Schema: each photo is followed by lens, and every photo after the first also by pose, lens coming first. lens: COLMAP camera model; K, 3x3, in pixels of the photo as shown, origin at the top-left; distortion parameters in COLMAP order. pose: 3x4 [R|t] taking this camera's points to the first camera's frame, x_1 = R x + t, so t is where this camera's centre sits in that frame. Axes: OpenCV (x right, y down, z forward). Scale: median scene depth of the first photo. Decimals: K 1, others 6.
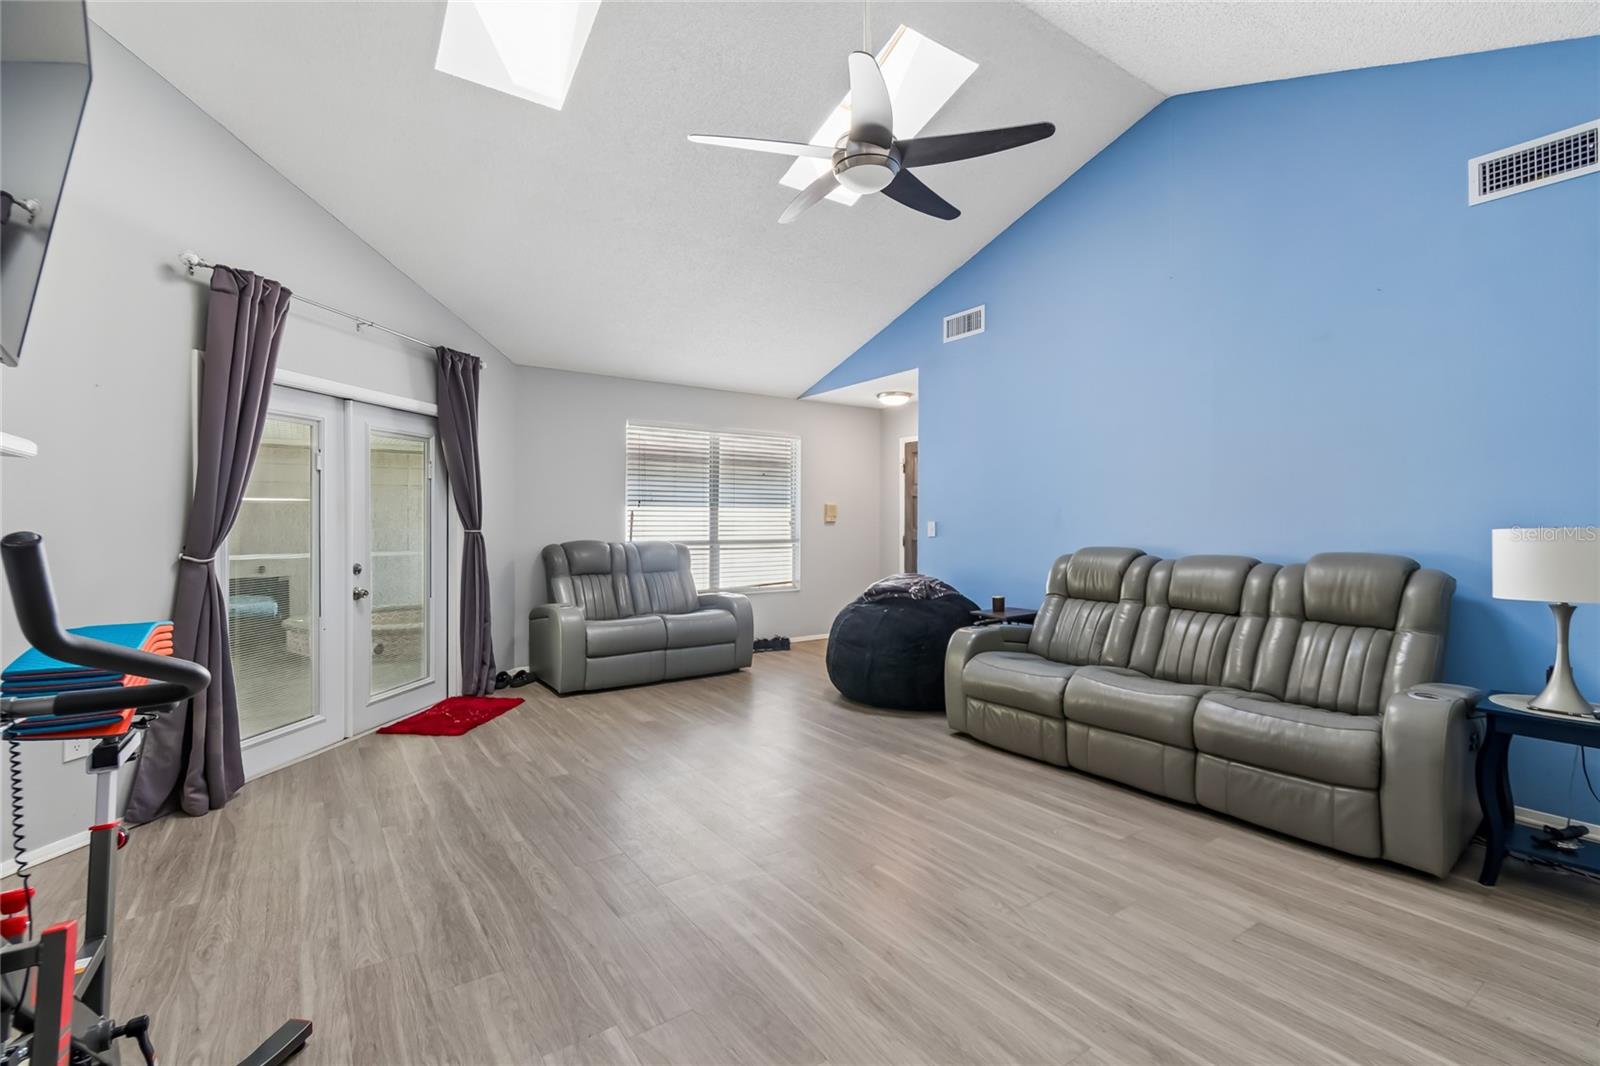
lens RADIAL K [[712.1, 0, 785.4], [0, 712.1, 528.5], [0, 0, 1]] dist [0.007193, -0.003182]
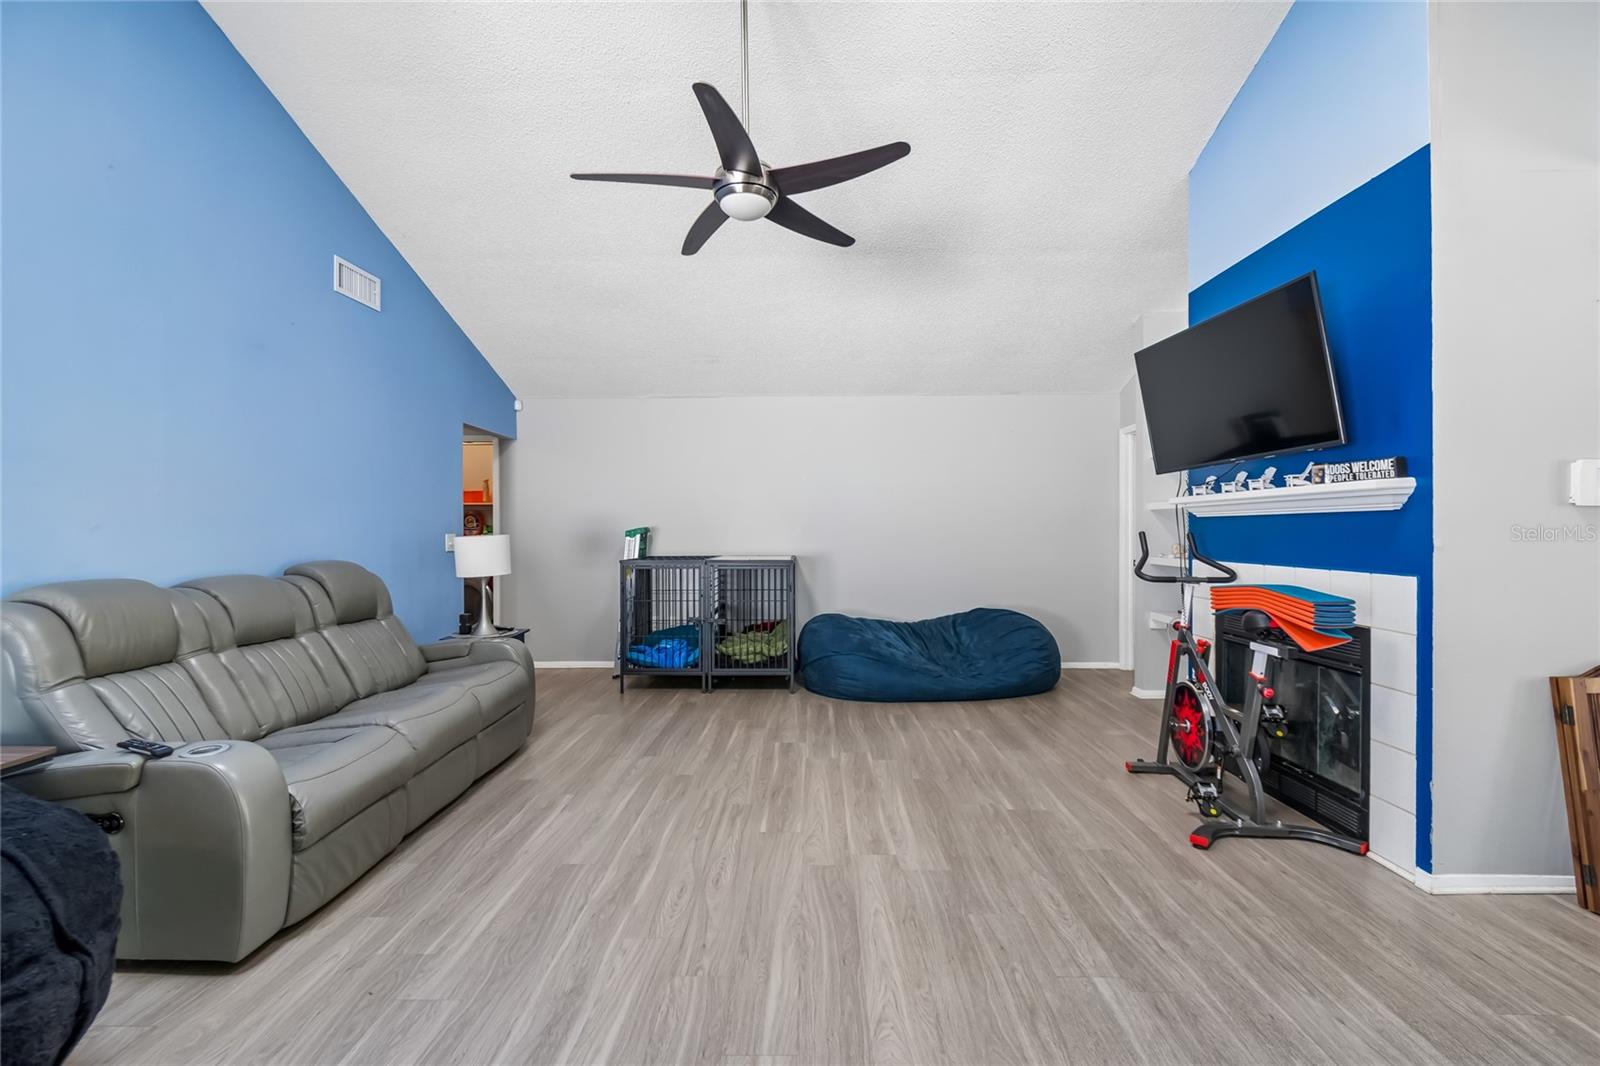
lens RADIAL K [[712.1, 0, 805.0], [0, 712.1, 524.4], [0, 0, 1]] dist [0.007193, -0.003182]
pose [[-0.817620, 0.004986, 0.575737, -0.368633], [0.010329, 0.999929, 0.006009, -0.017154], [-0.575666, 0.010860, -0.817613, 1.181185]]
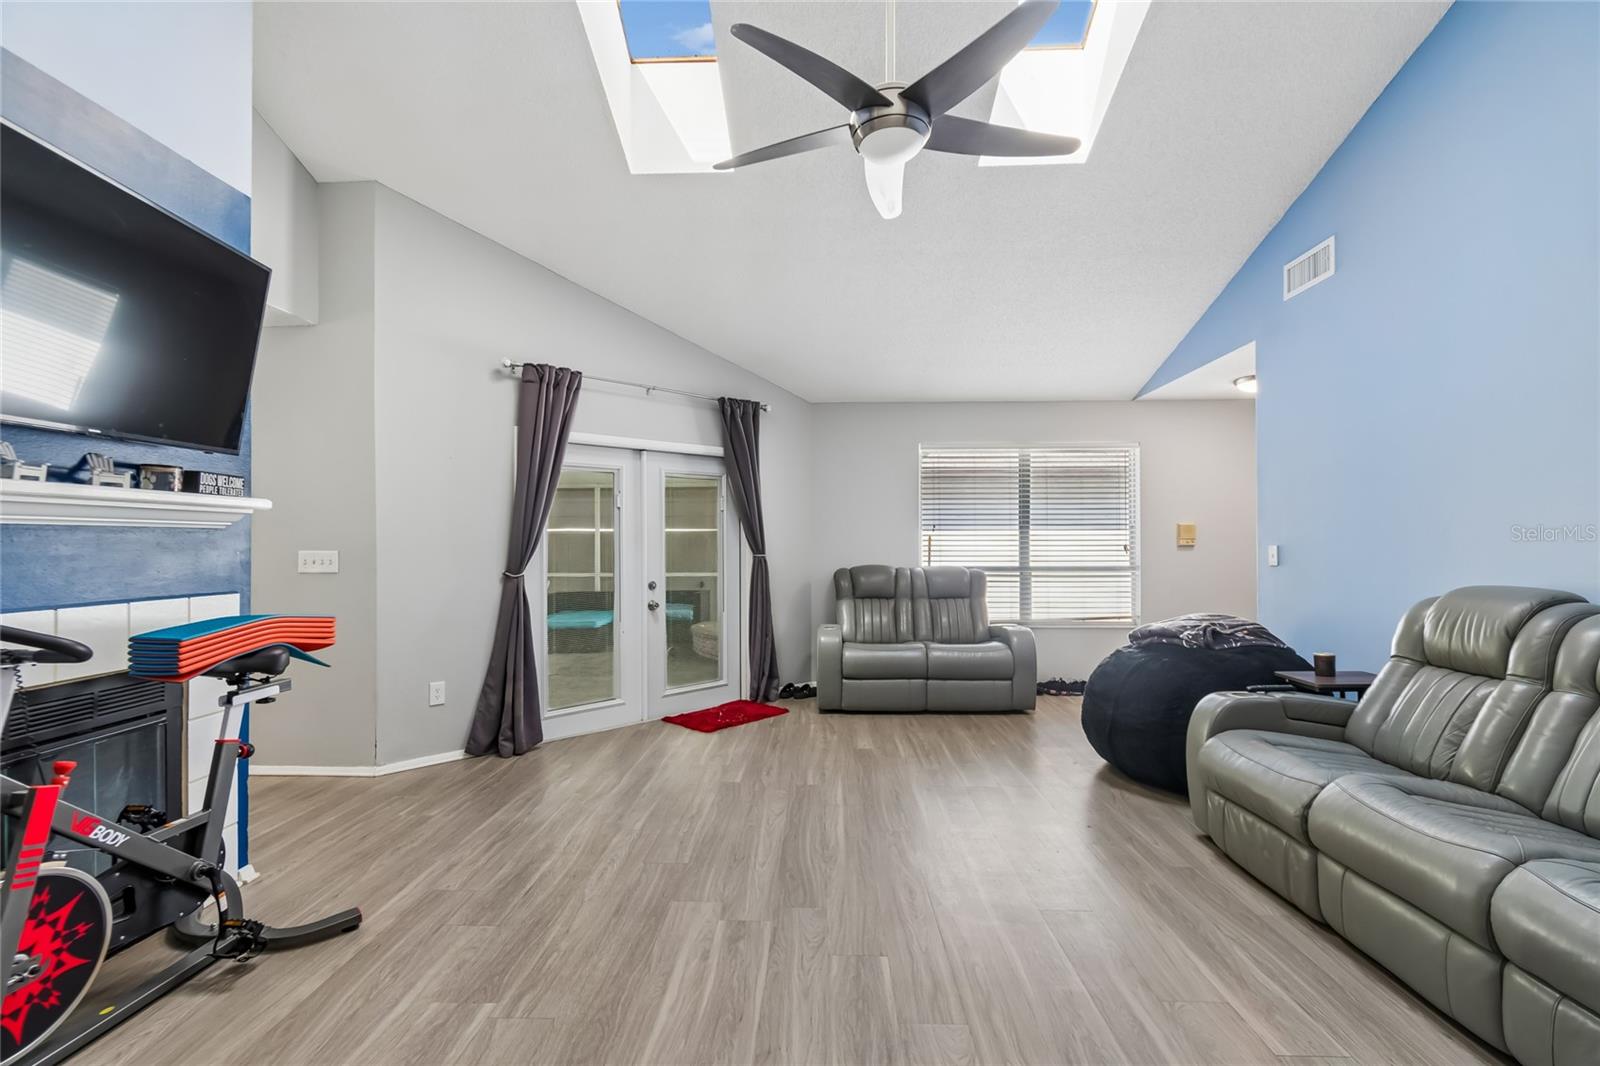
lens RADIAL K [[712.1, 0, 791.6], [0, 712.1, 532.8], [0, 0, 1]] dist [0.007193, -0.003182]
pose [[0.800000, -0.014673, -0.599820, 0.343697], [-0.002405, 0.999614, -0.027661, -0.000787], [0.599995, 0.023572, 0.799657, 0.158042]]
